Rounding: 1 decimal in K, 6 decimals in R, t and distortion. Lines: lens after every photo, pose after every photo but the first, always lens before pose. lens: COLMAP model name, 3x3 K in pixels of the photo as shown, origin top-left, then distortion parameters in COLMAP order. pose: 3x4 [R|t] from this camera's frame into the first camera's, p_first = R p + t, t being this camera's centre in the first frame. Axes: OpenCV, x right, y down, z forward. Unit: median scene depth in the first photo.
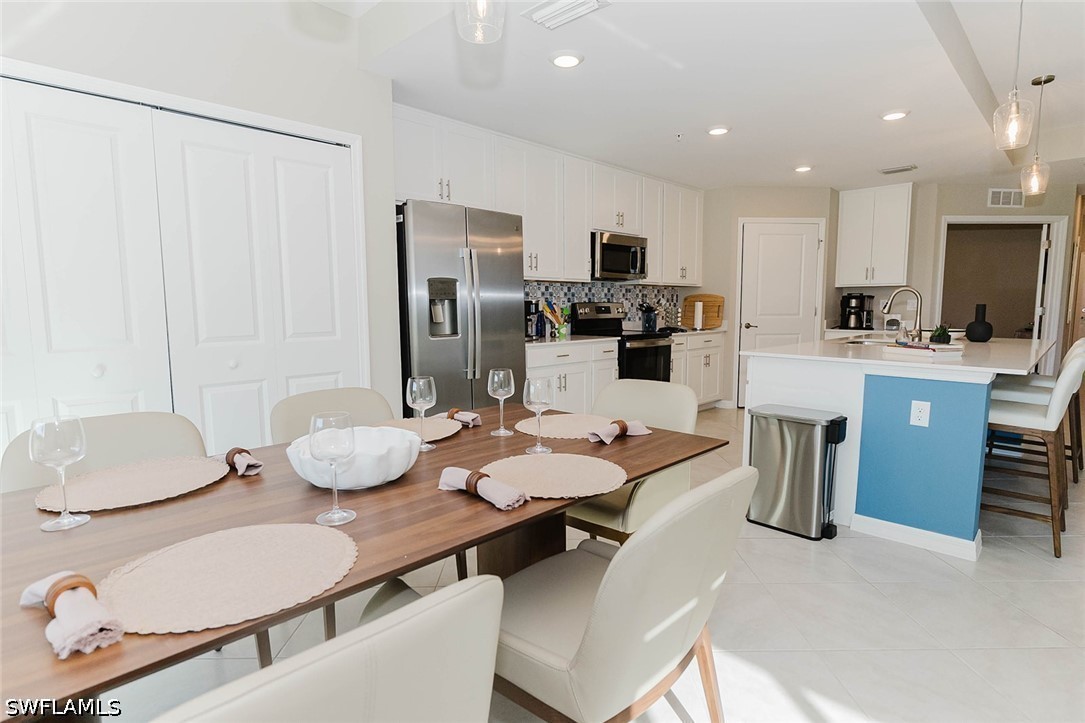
lens RADIAL K [[556.5, 0, 545.3], [0, 556.5, 366.8], [0, 0, 1]] dist [-0.005654, 0.002284]
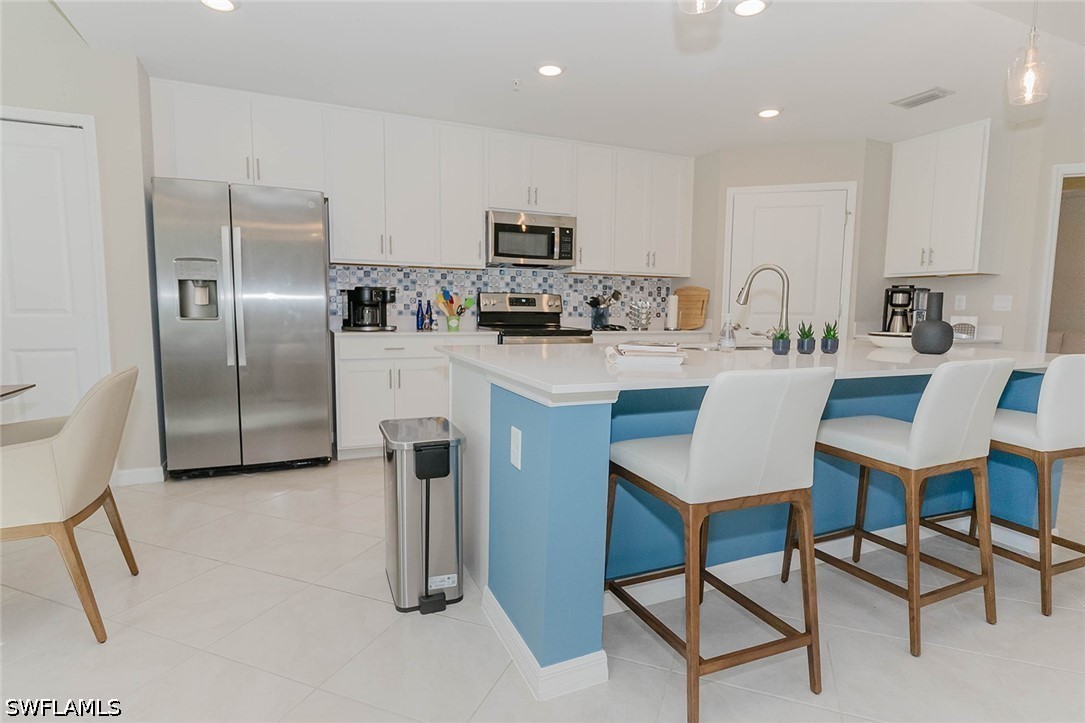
lens RADIAL K [[556.5, 0, 542.7], [0, 556.5, 370.7], [0, 0, 1]] dist [-0.005654, 0.002284]
pose [[0.930217, 0.056893, -0.362572, 0.414056], [-0.056647, 0.998330, 0.011320, -0.005396], [0.362611, 0.010009, 0.931887, 0.181863]]
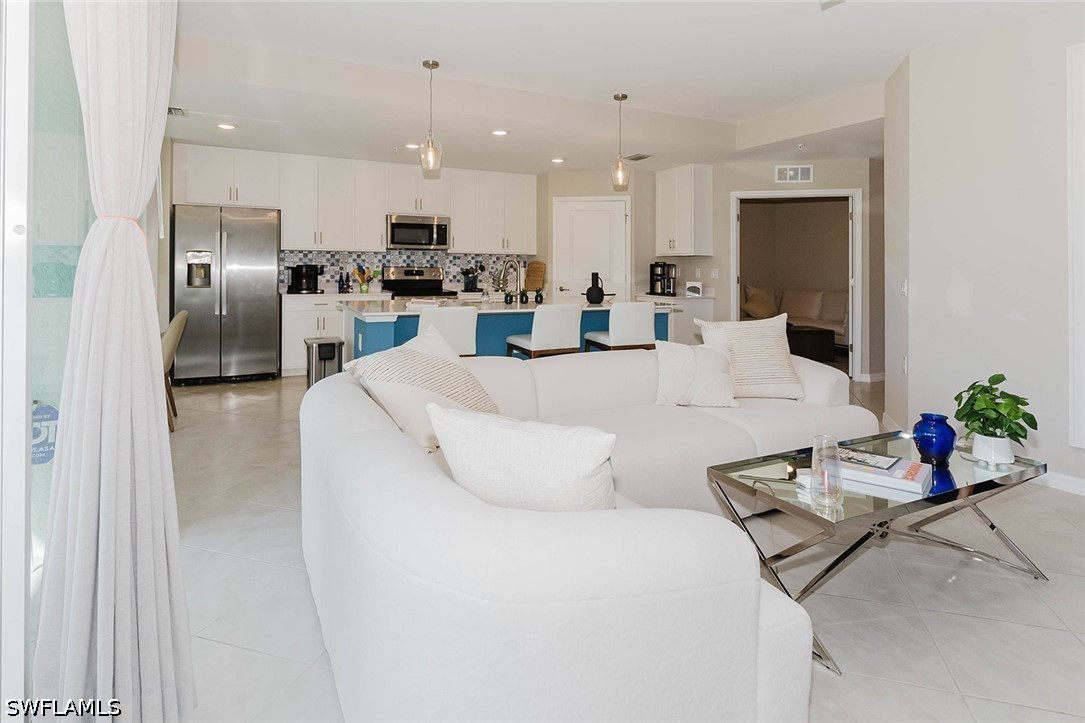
lens RADIAL K [[590.5, 0, 547.4], [0, 590.5, 267.0], [0, 0, 1]] dist [-0.006089, 0.000789]
pose [[0.952476, 0.014357, -0.304274, 0.737563], [-0.048111, 0.993442, -0.103727, 0.009842], [0.300789, 0.113436, 0.946920, -0.180350]]
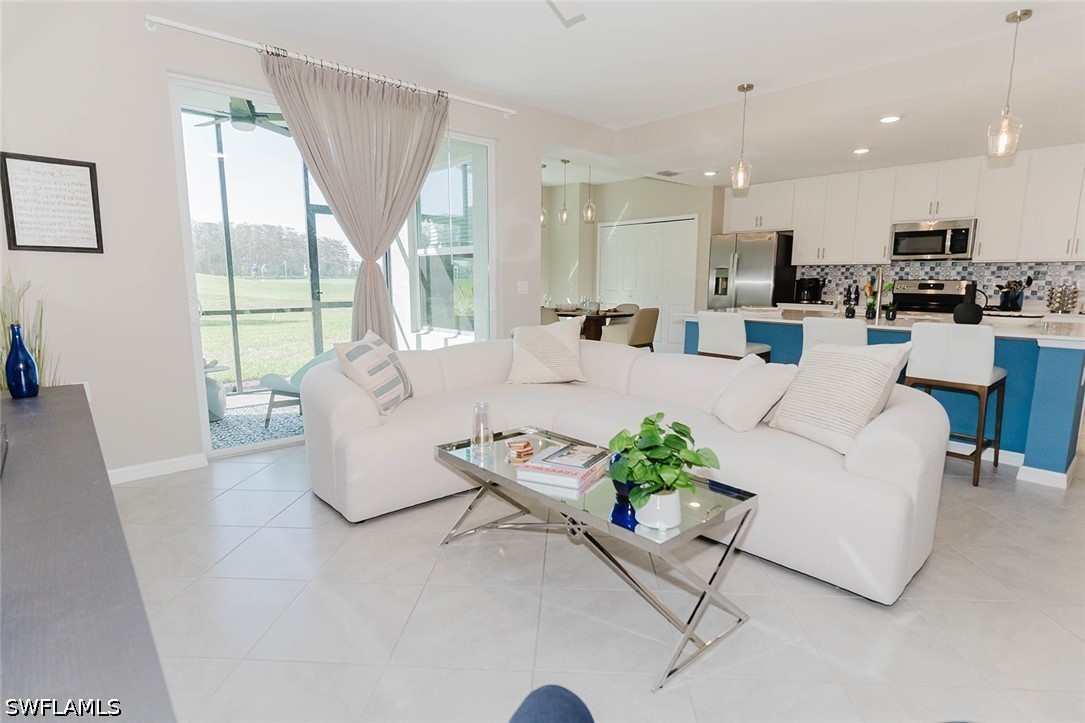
lens RADIAL K [[556.5, 0, 562.7], [0, 556.5, 372.3], [0, 0, 1]] dist [-0.005654, 0.002284]
pose [[-0.030945, 0.171569, -0.984686, 1.178285], [-0.114888, 0.978018, 0.174017, -0.036948], [0.992896, 0.118513, -0.010553, 0.248511]]
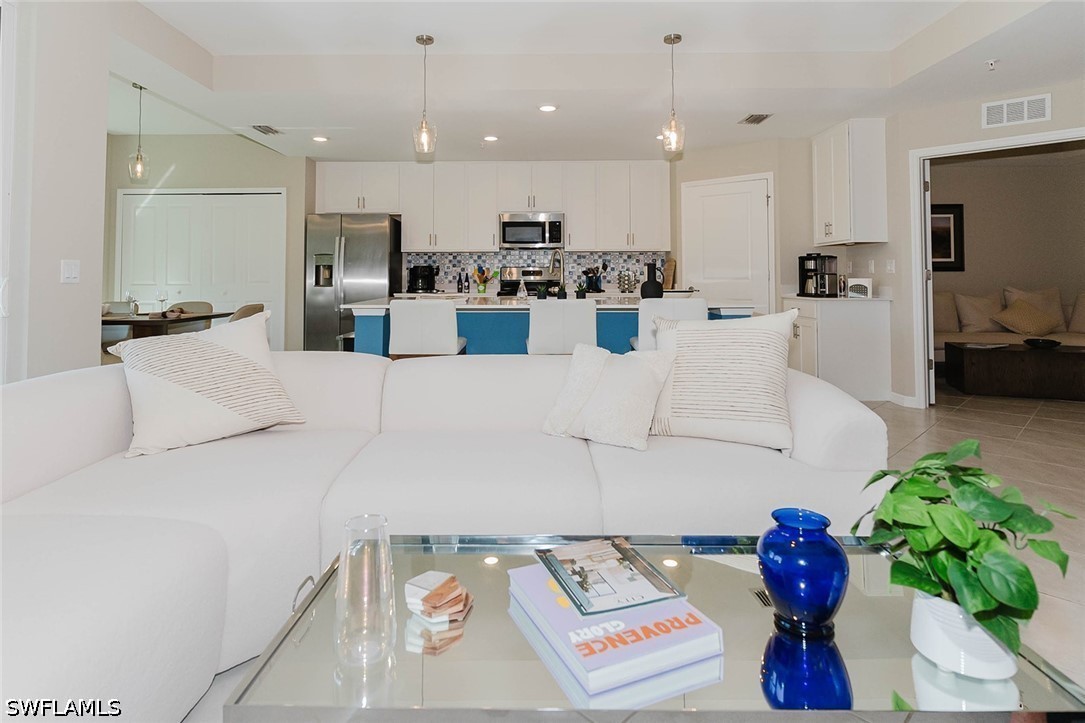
lens RADIAL K [[579.4, 0, 535.9], [0, 579.4, 264.0], [0, 0, 1]] dist [-0.000193, 0.002020]
pose [[0.701309, -0.014407, -0.712711, 0.935932], [-0.078699, 0.992119, -0.097496, 0.002564], [0.708500, 0.124464, 0.694649, 0.098185]]
